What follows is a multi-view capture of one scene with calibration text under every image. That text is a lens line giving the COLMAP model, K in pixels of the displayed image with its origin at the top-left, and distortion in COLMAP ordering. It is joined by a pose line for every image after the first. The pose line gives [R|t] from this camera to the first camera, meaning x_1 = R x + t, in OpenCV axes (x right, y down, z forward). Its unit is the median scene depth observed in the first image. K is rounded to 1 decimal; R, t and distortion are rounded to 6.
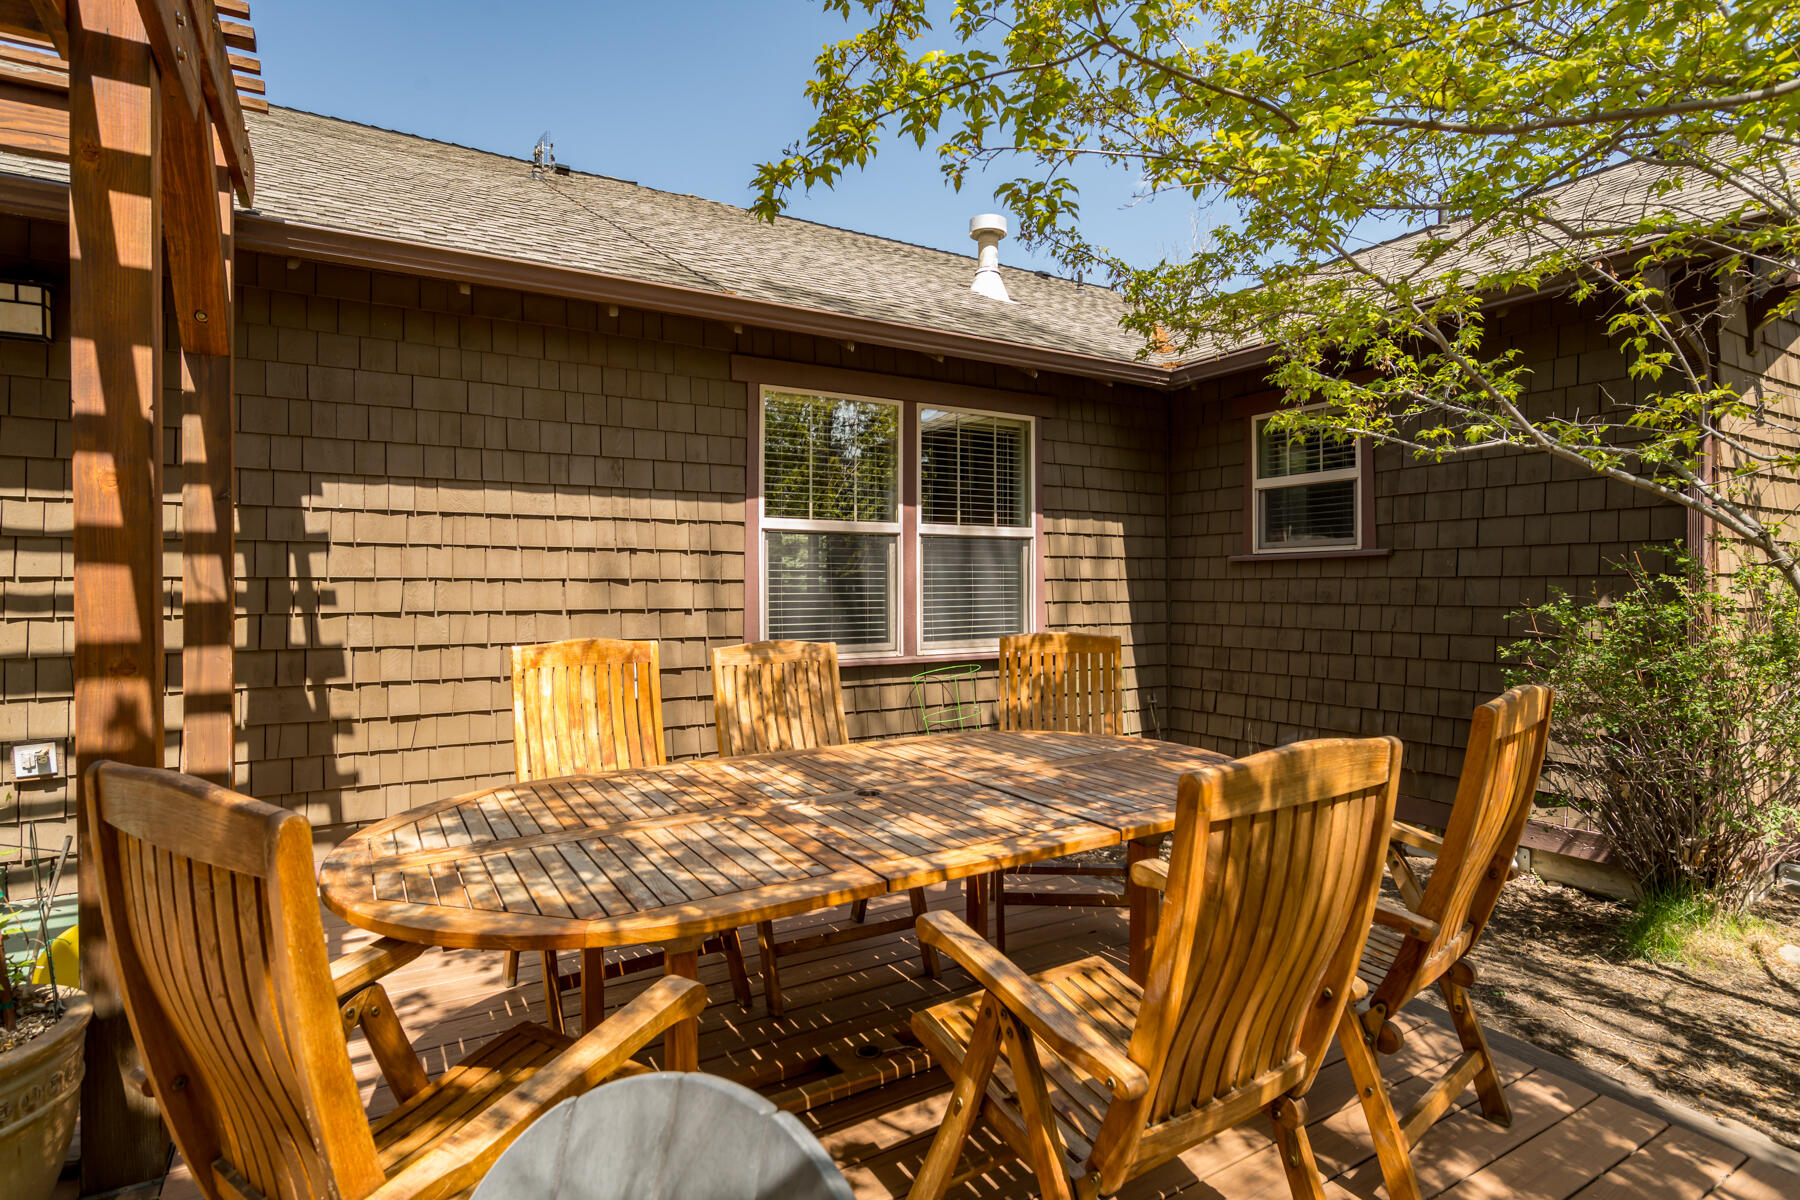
lens RADIAL K [[916.0, 0, 889.0], [0, 916.0, 588.8], [0, 0, 1]] dist [-0.003673, 0.000764]
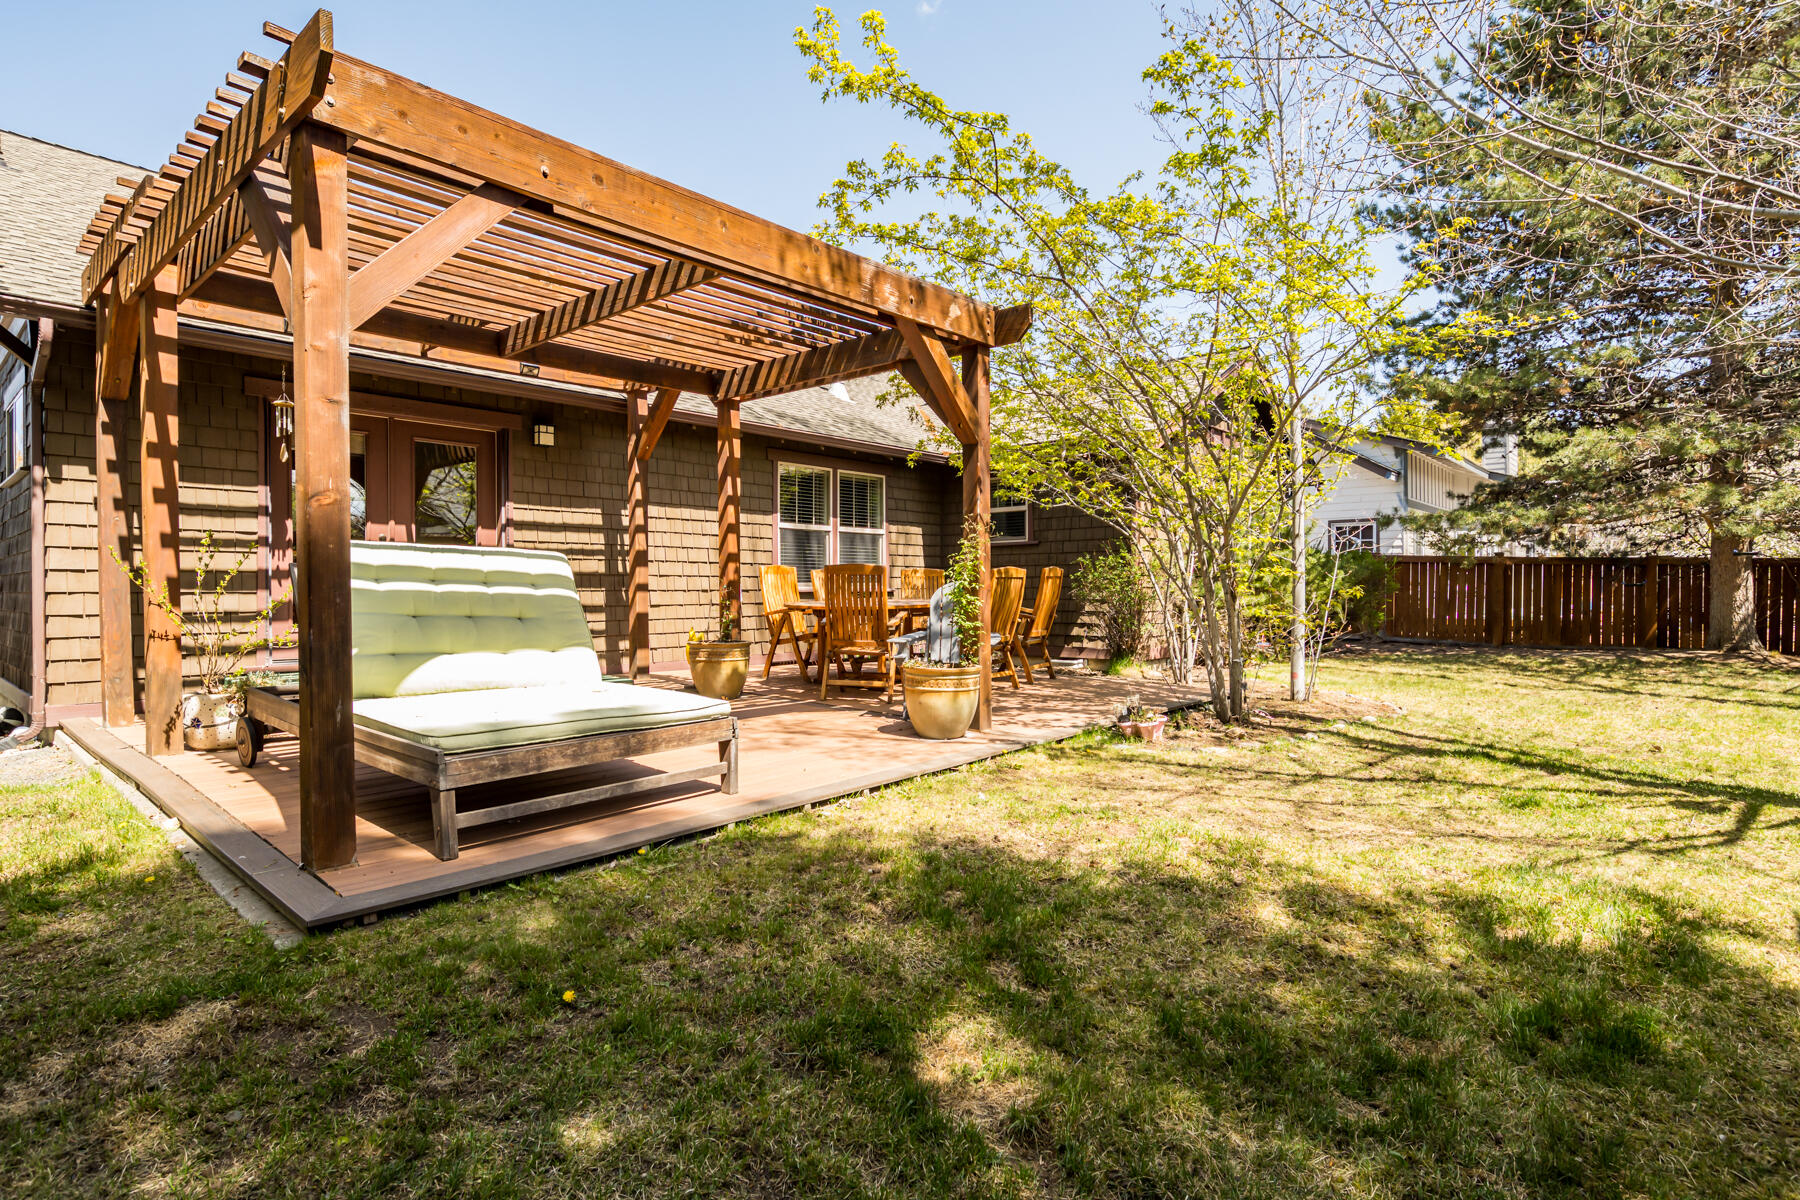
lens RADIAL K [[916.0, 0, 889.0], [0, 916.0, 588.8], [0, 0, 1]] dist [-0.003673, 0.000764]
pose [[0.953247, -0.000587, 0.302193, -0.500462], [0.001105, 0.999998, -0.001541, 0.077376], [-0.302191, 0.001803, 0.953246, -1.063768]]
